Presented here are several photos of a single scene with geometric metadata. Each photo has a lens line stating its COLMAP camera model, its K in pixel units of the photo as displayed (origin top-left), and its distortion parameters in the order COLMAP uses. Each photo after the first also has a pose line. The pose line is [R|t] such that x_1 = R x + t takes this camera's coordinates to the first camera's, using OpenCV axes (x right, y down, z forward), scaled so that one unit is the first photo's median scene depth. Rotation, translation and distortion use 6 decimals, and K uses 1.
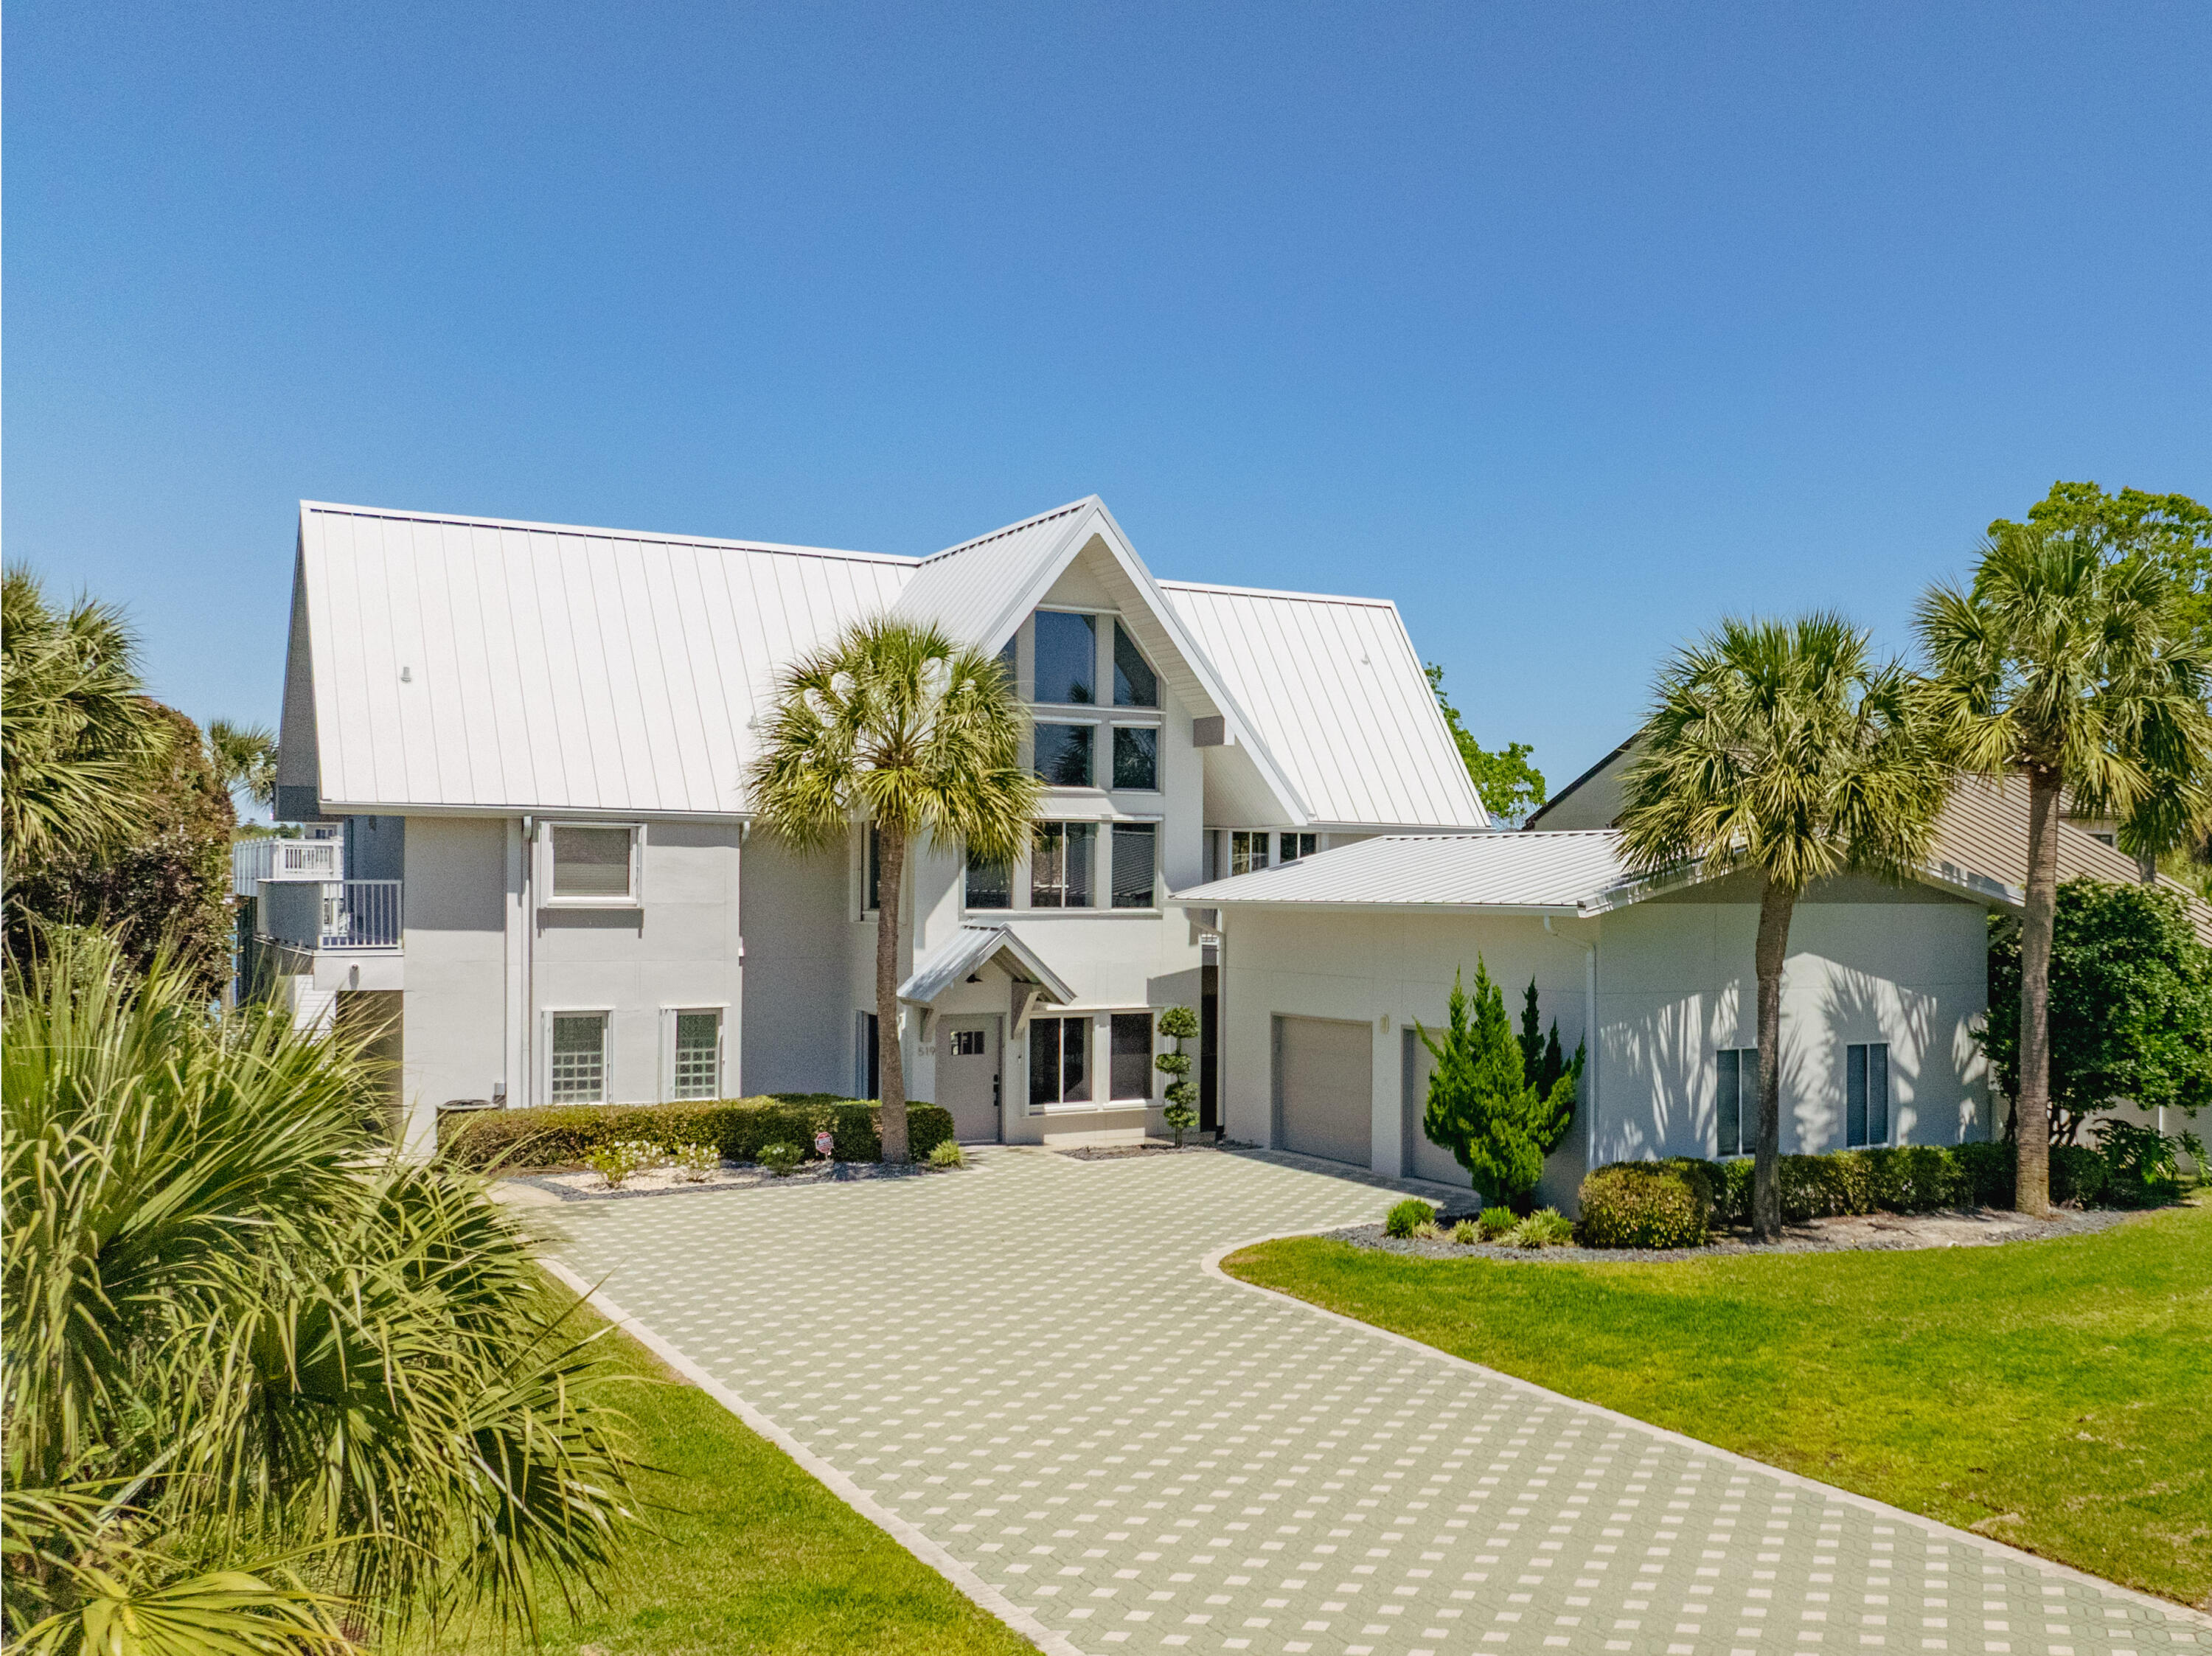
lens RADIAL K [[2204.8, 0, 1587.1], [0, 2204.8, 840.2], [0, 0, 1]] dist [-0.024436, -0.019342]
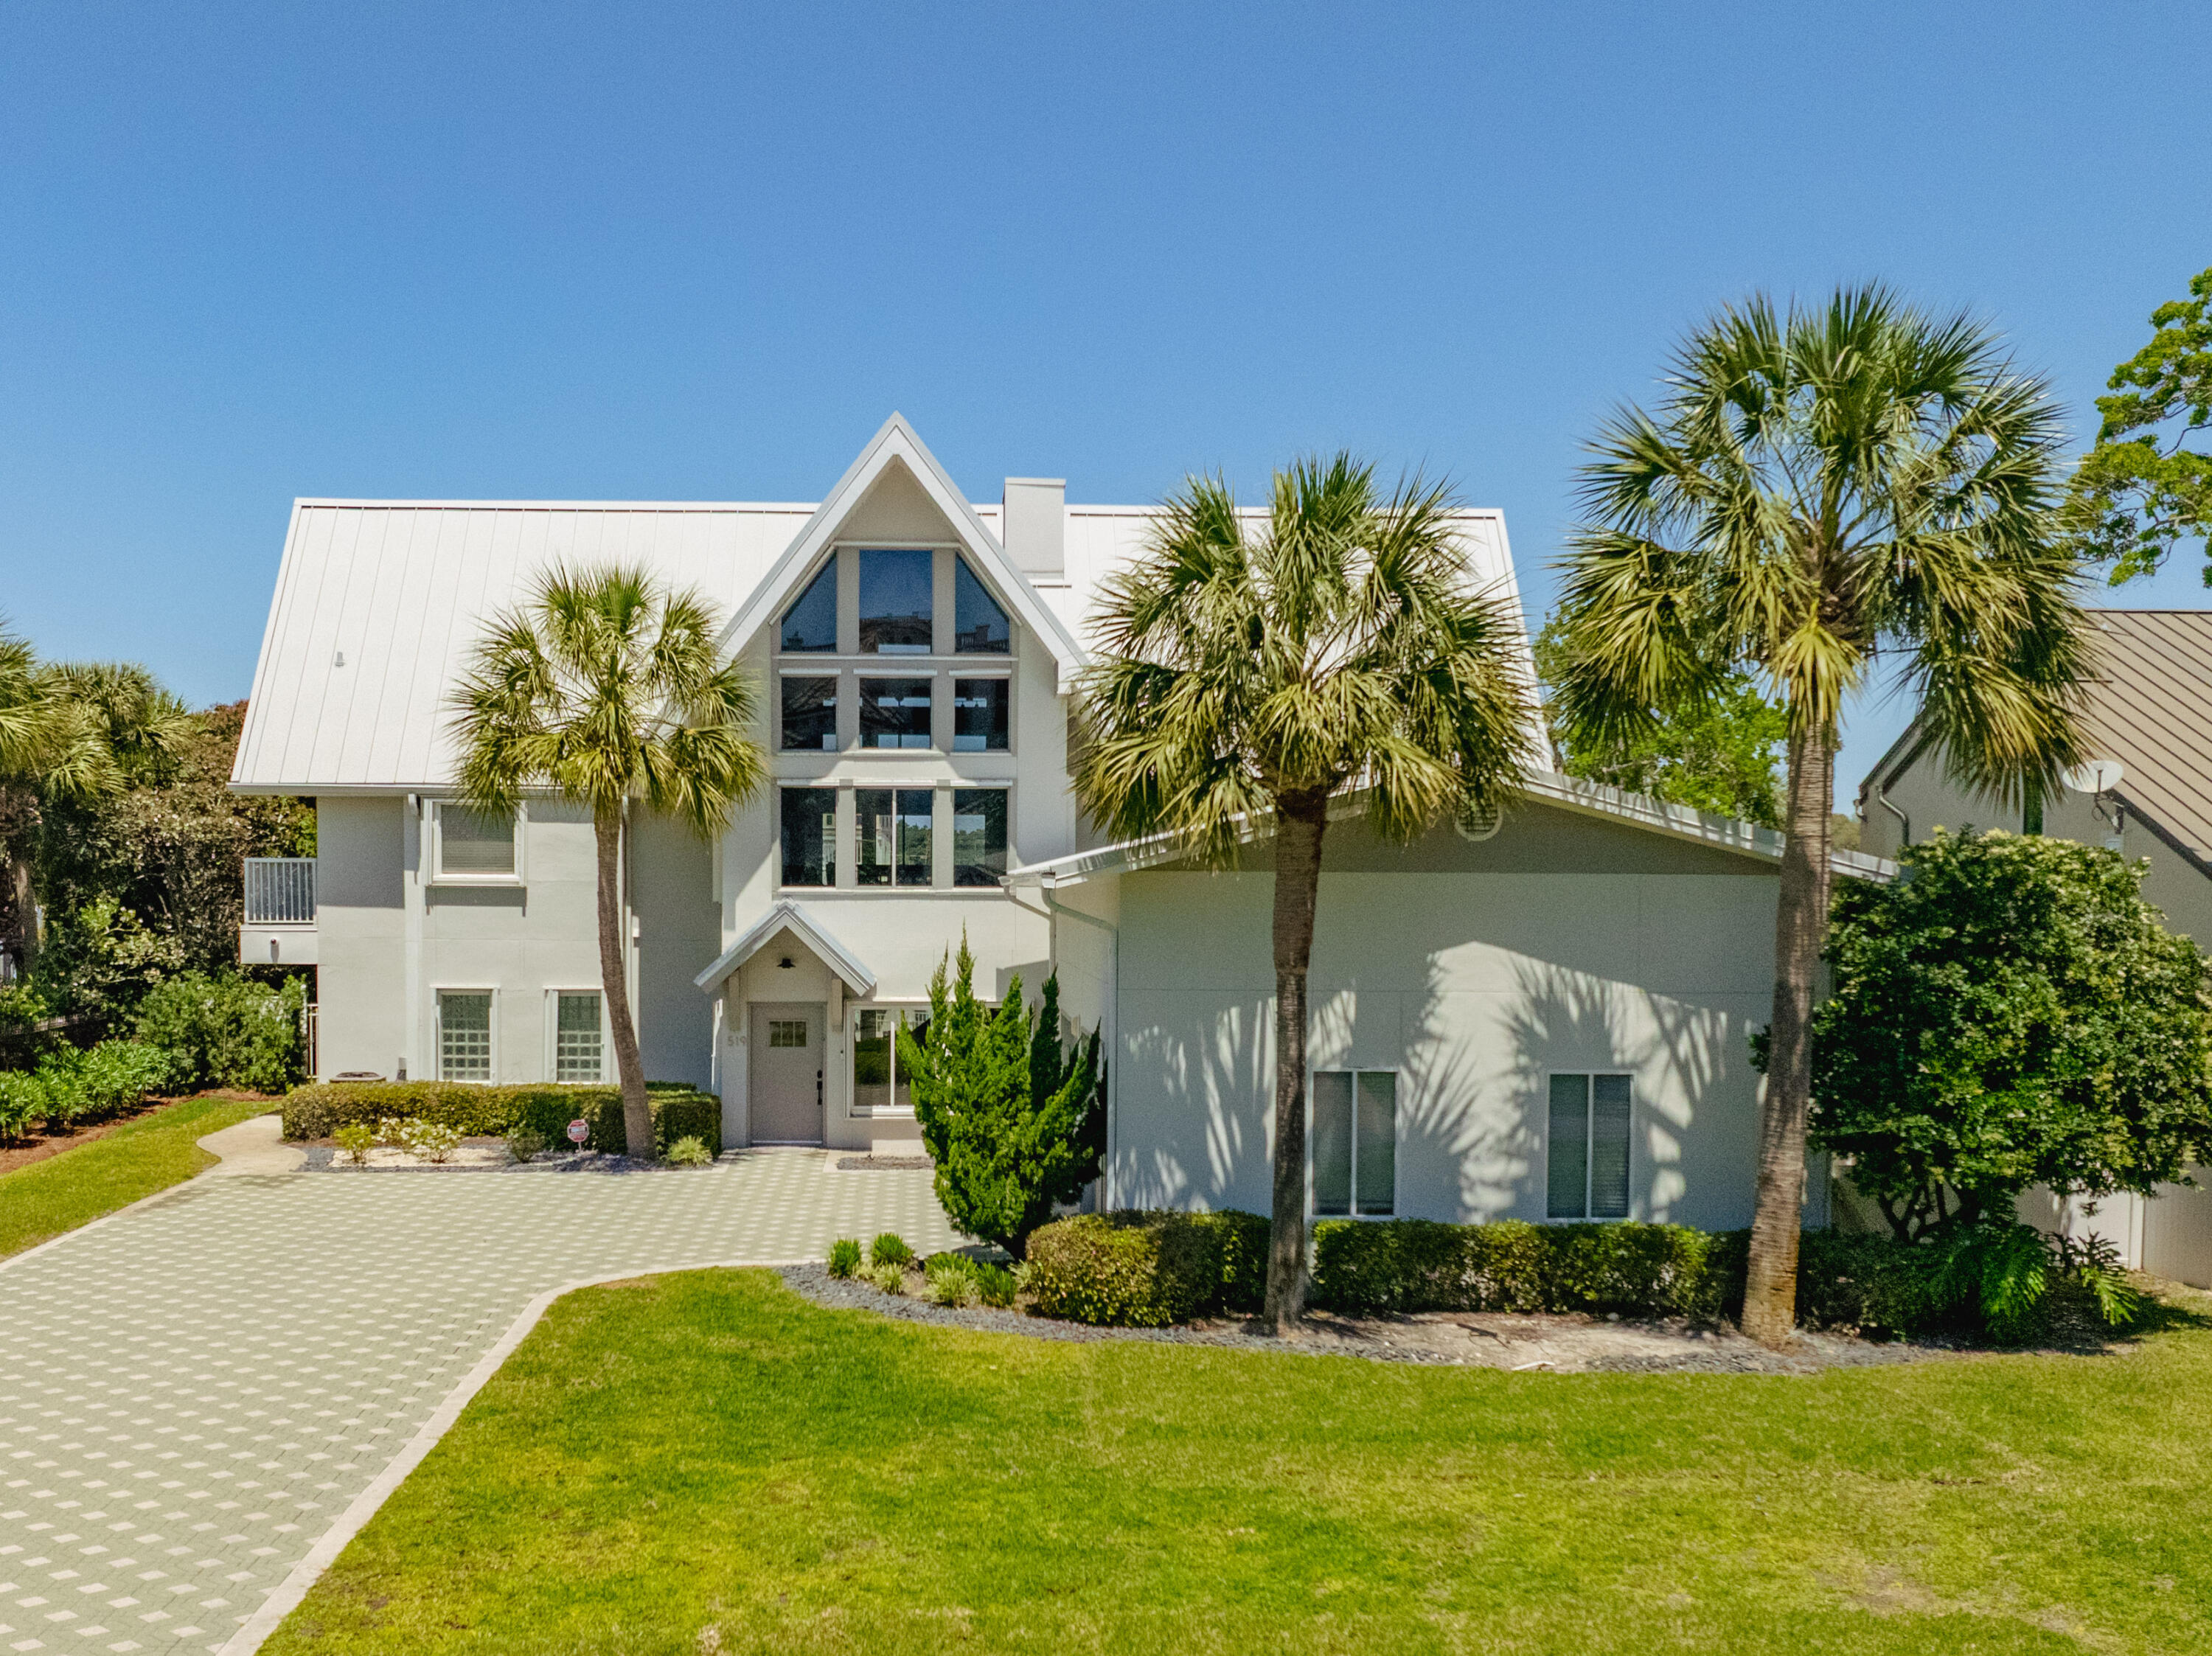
lens RADIAL K [[2410.1, 0, 951.1], [0, 2410.1, 1018.4], [0, 0, 1]] dist [-0.021205, -0.027669]
pose [[0.818086, 0.031648, -0.574224, 0.355756], [0.010519, 0.997494, 0.069963, 0.017009], [0.574999, -0.063276, 0.815704, 0.231644]]
